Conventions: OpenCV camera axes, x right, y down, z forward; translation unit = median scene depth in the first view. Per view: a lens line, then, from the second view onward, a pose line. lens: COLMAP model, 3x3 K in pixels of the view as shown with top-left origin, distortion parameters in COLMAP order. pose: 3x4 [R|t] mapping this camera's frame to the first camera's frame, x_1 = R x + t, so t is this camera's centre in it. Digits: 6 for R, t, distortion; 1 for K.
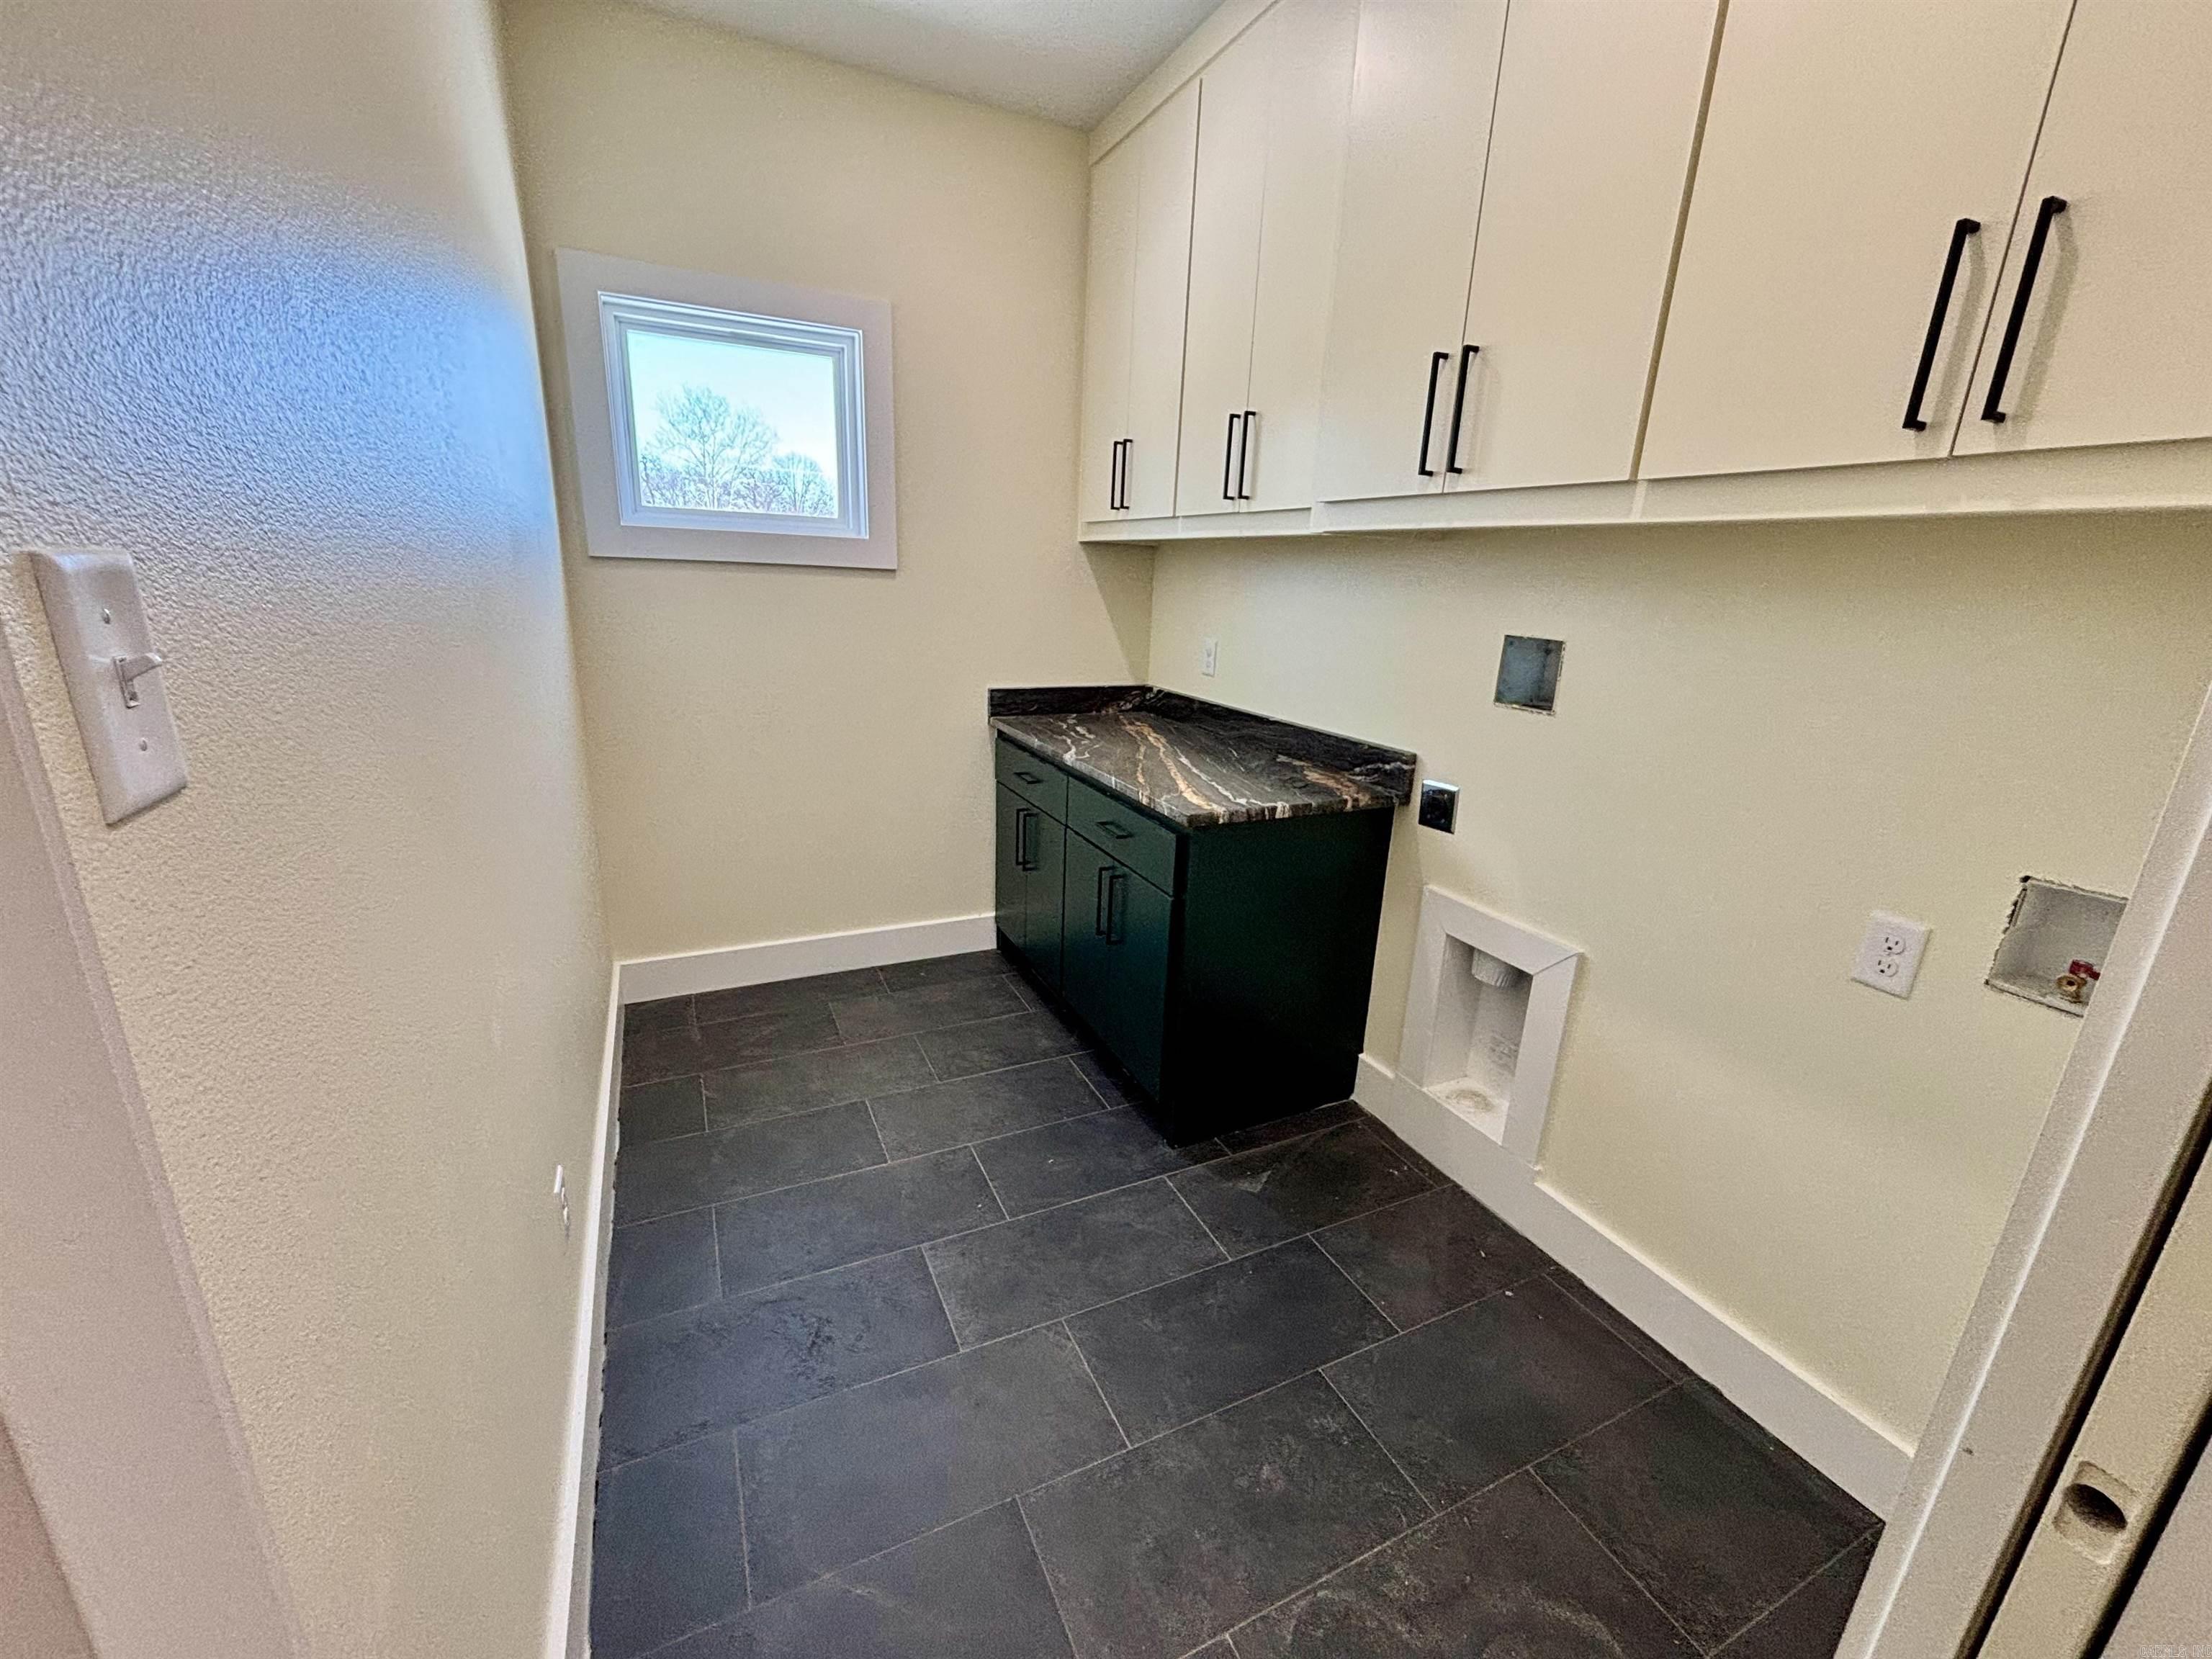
lens RADIAL K [[891.0, 0, 1102.0], [0, 891.0, 829.4], [0, 0, 1]] dist [0.001062, 0.000052]
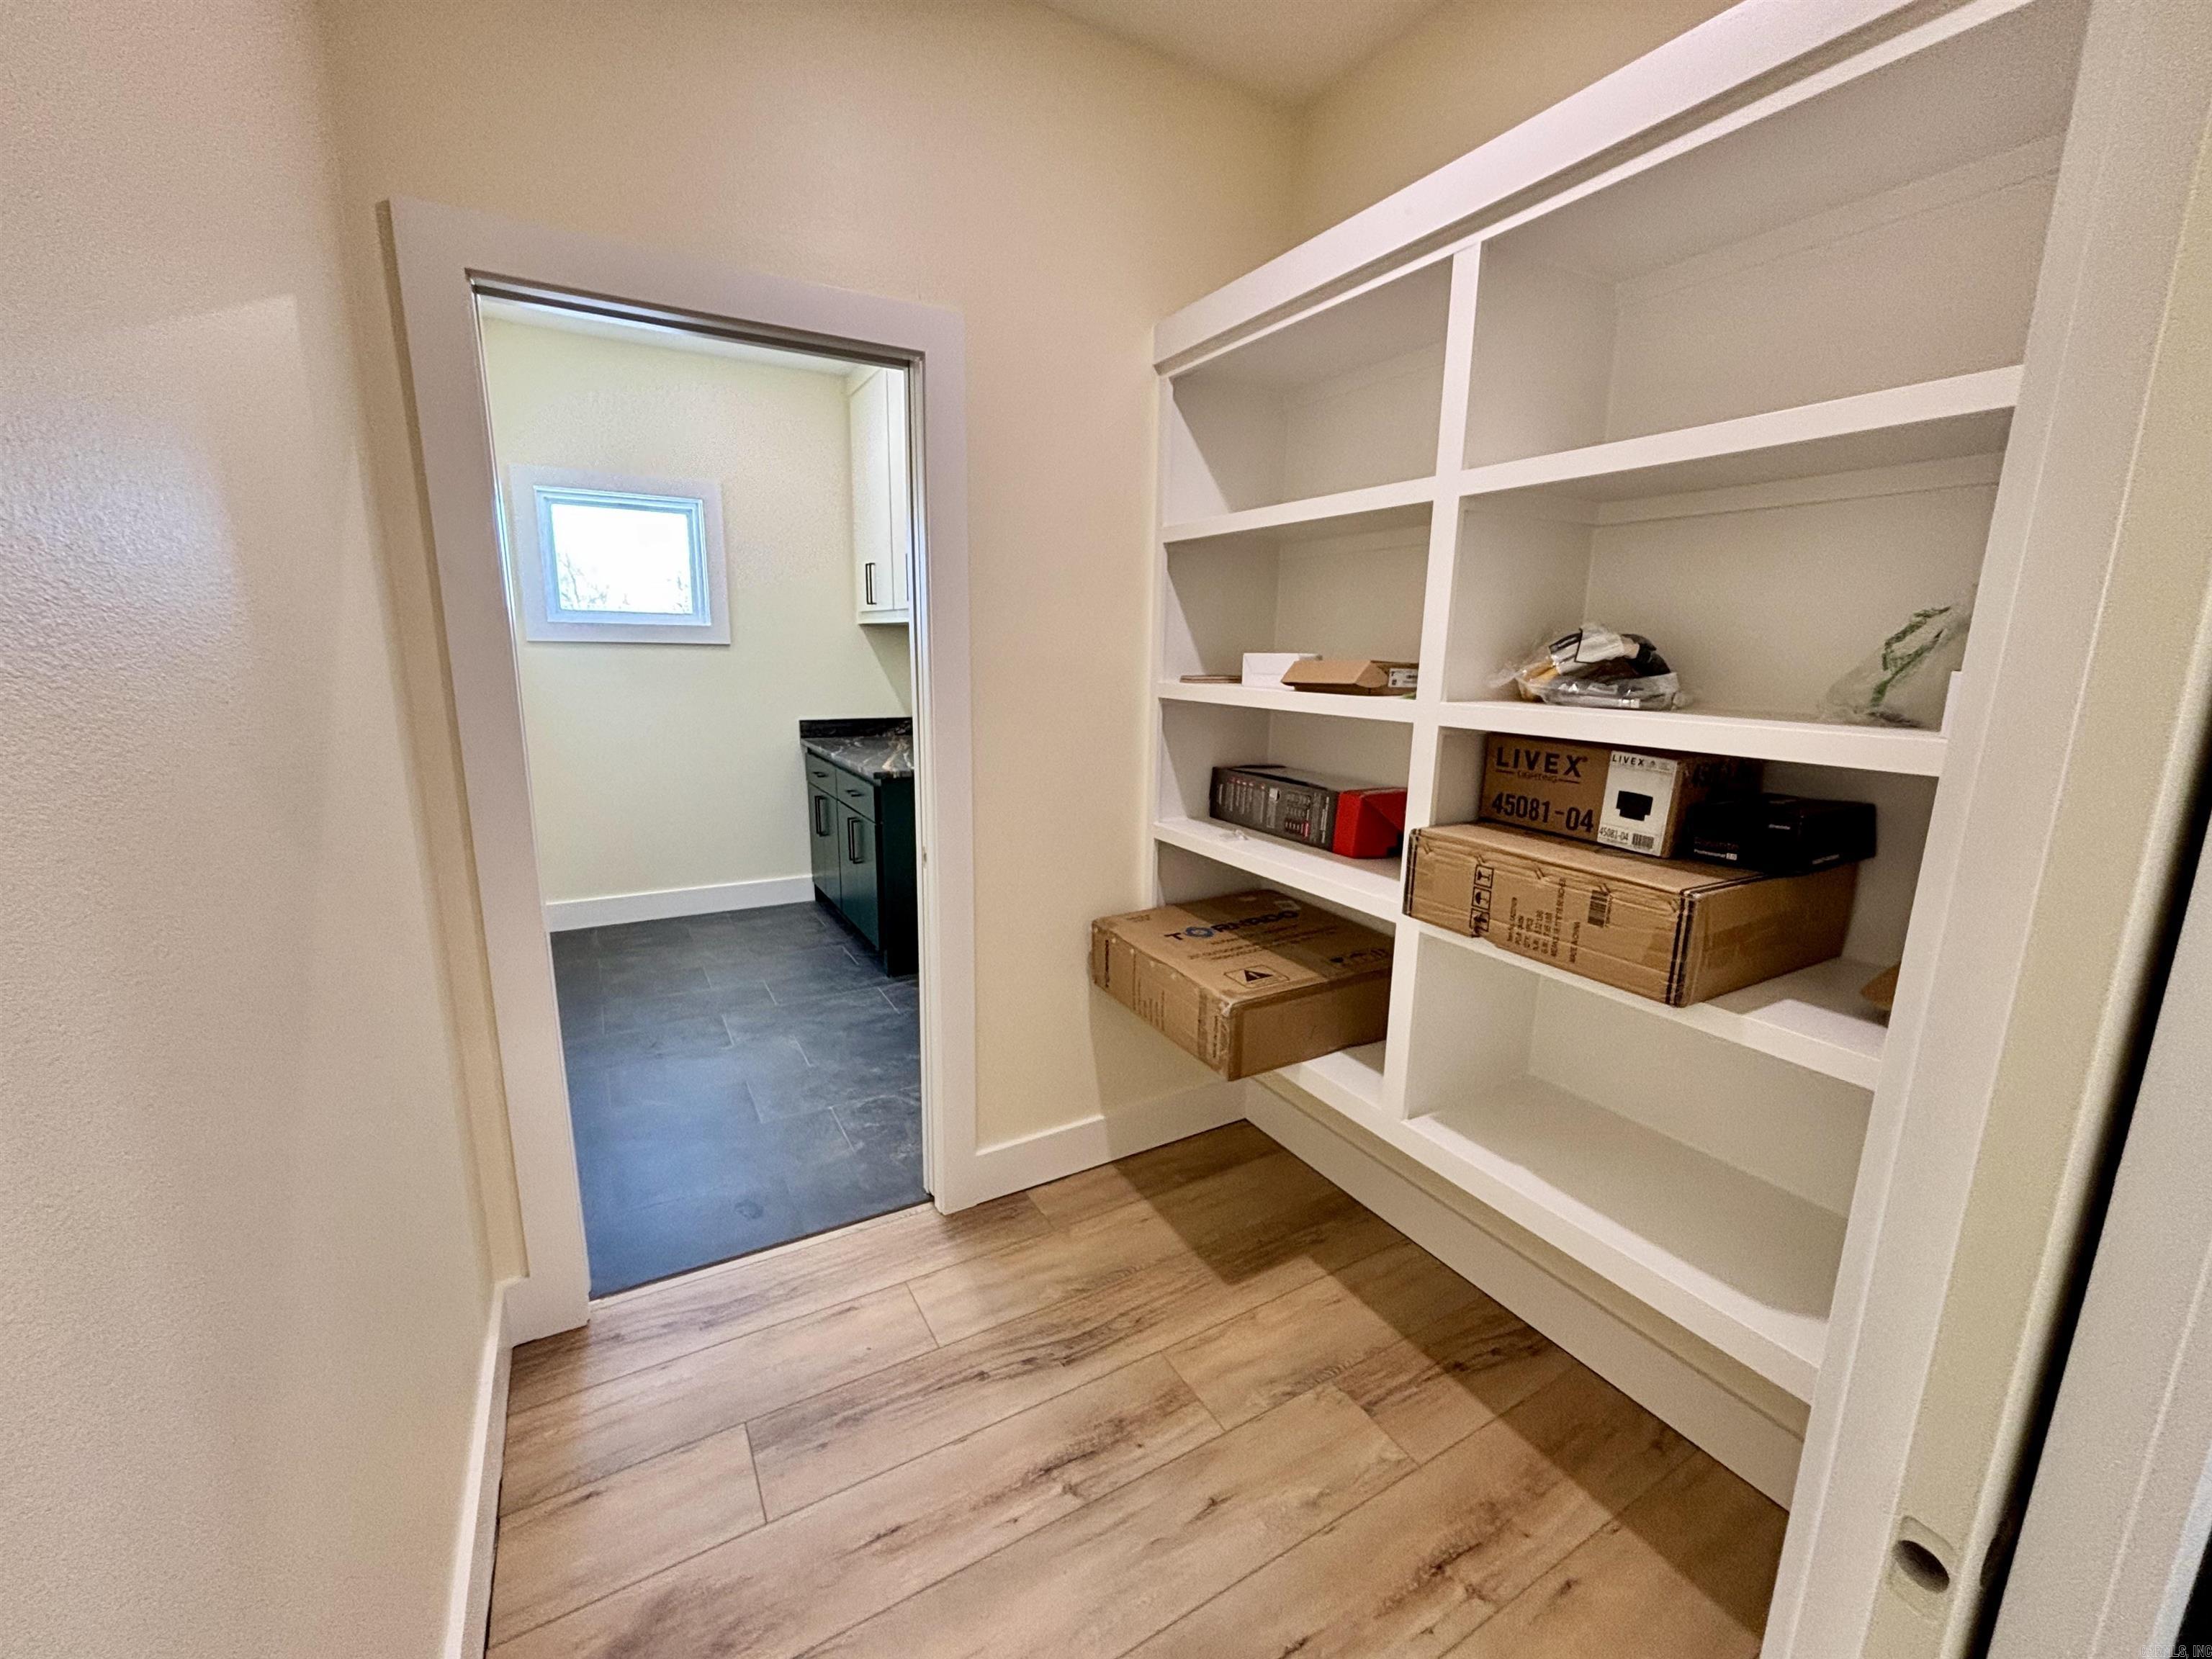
lens RADIAL K [[891.0, 0, 1101.2], [0, 891.0, 827.8], [0, 0, 1]] dist [0.001062, 0.000052]
pose [[0.996686, -0.038458, 0.071683, 0.271604], [0.043778, 0.996283, -0.074189, 0.160149], [-0.068563, 0.077081, 0.994665, -0.531485]]
